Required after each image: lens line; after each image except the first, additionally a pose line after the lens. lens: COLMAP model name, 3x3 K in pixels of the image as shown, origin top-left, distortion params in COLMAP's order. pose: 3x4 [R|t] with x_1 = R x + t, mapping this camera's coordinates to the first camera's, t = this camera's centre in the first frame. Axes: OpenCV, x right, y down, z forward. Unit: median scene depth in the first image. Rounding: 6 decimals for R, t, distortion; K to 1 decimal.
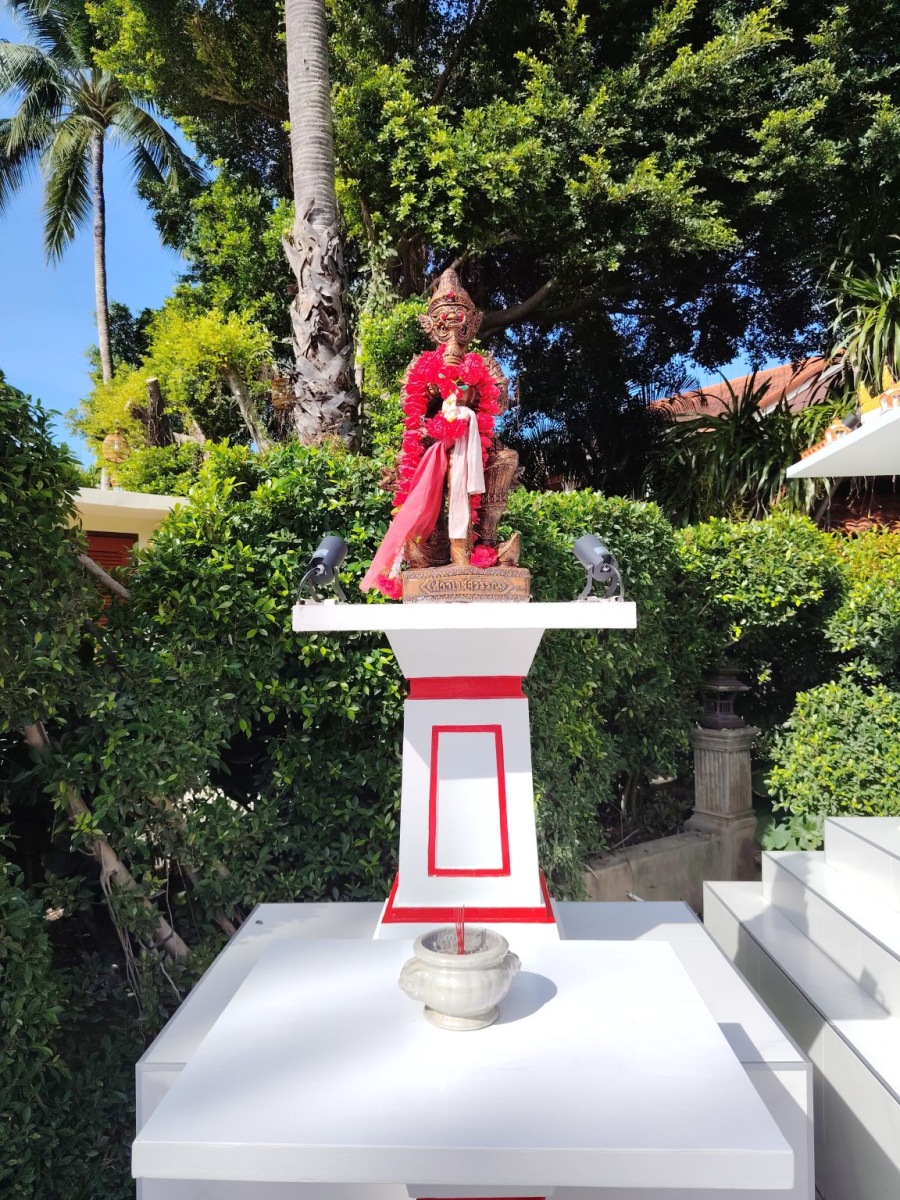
lens RADIAL K [[851.5, 0, 453.4], [0, 851.5, 608.7], [0, 0, 1]] dist [0.162433, -0.173209]
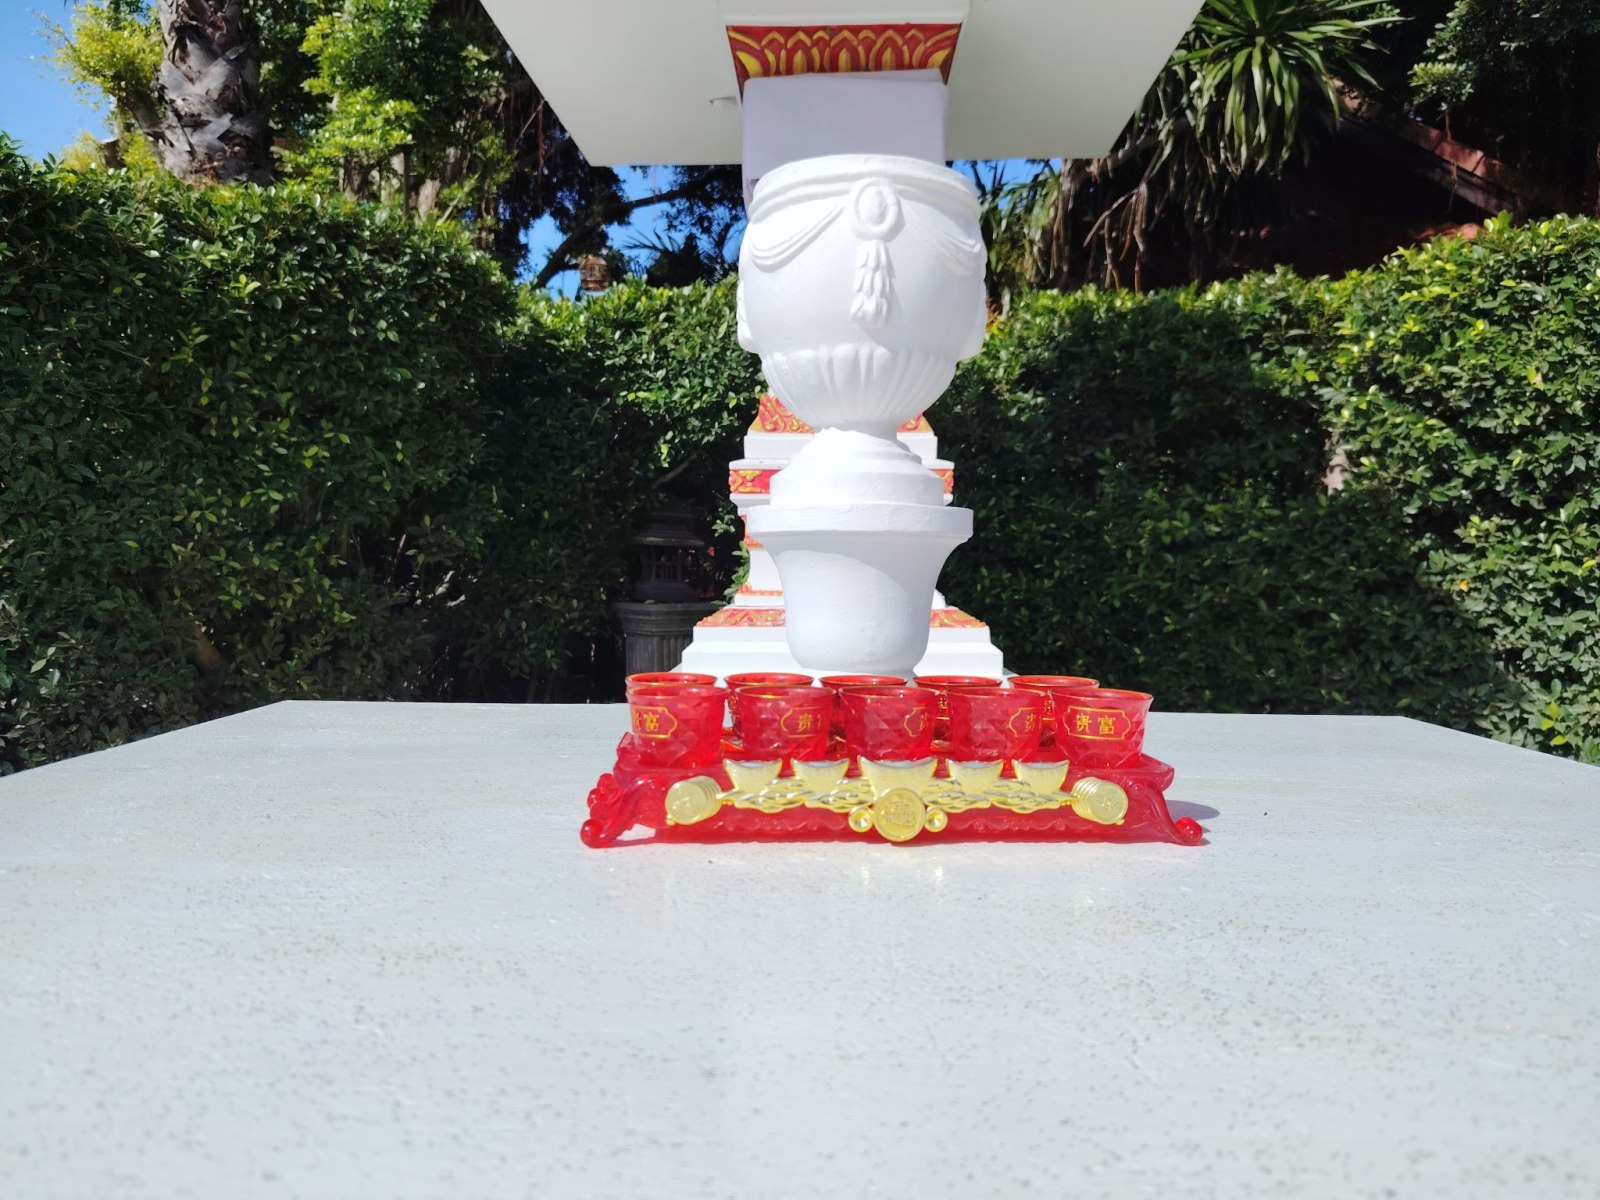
lens RADIAL K [[1139.4, 0, 800.0], [0, 1139.4, 600.0], [0, 0, 1]] dist [0.036798, -0.047567]
pose [[0.999836, 0.015298, 0.009695, 0.299204], [-0.015819, 0.998296, 0.056160, 0.062323], [-0.008819, -0.056304, 0.998375, 0.091890]]
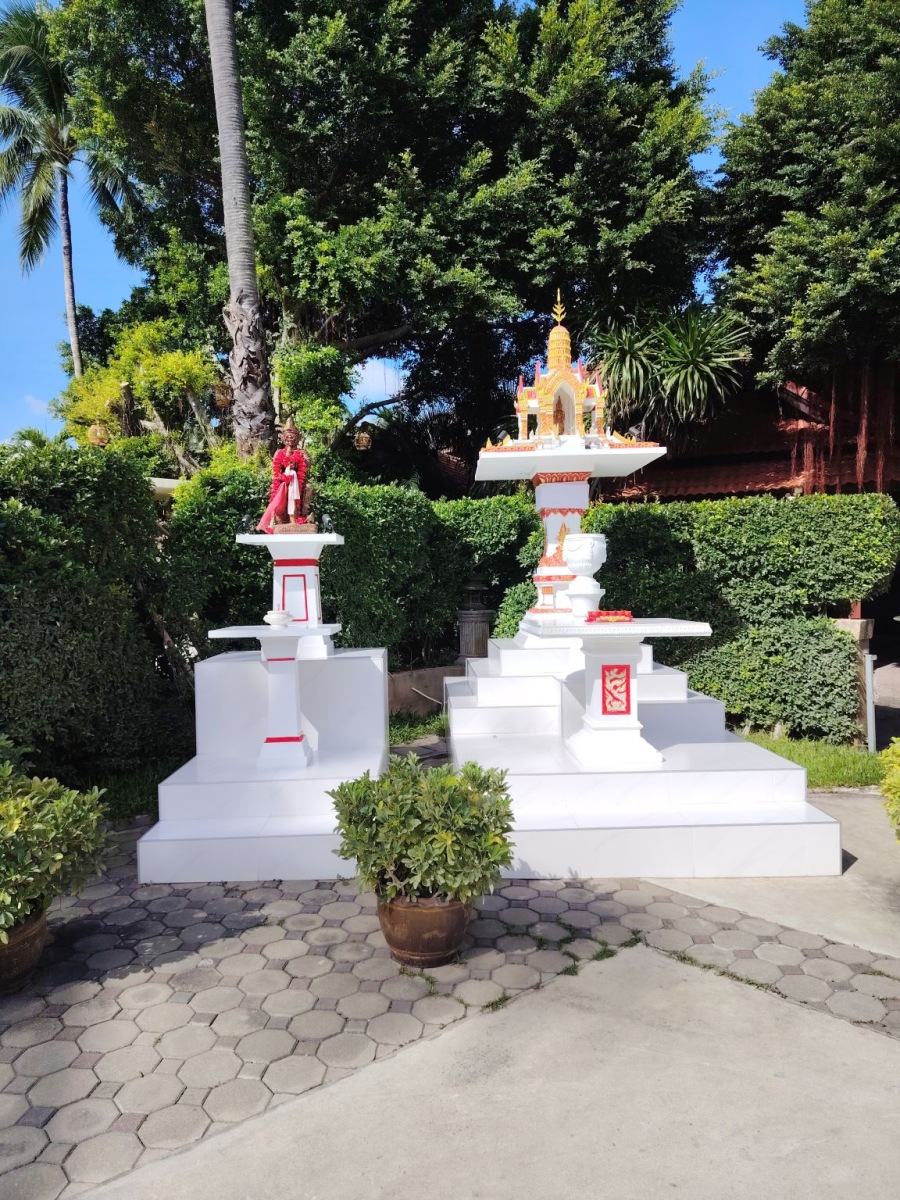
lens RADIAL K [[851.5, 0, 453.4], [0, 851.5, 608.7], [0, 0, 1]] dist [0.162433, -0.173209]
pose [[0.997941, -0.011594, 0.063088, 0.111460], [0.008271, 0.998577, 0.052677, 0.028055], [-0.063609, -0.052047, 0.996617, -0.606378]]
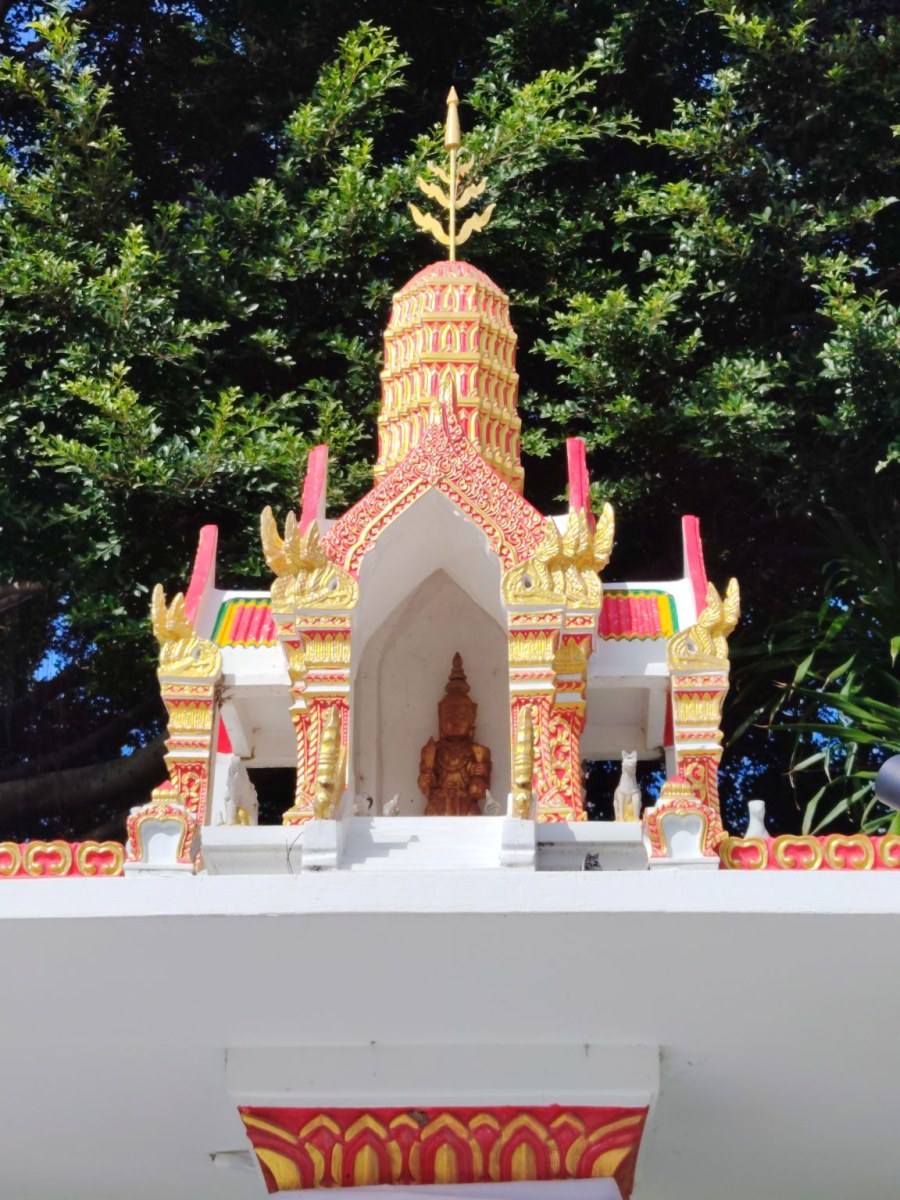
lens RADIAL K [[2521.6, 0, 450.0], [0, 2521.6, 600.0], [0, 0, 1]] dist [0.220905, -0.004246]
pose [[0.999661, 0.019916, 0.016758, 0.304718], [-0.011852, 0.921506, -0.388184, 0.002505], [-0.023174, 0.387854, 0.921429, 0.011913]]
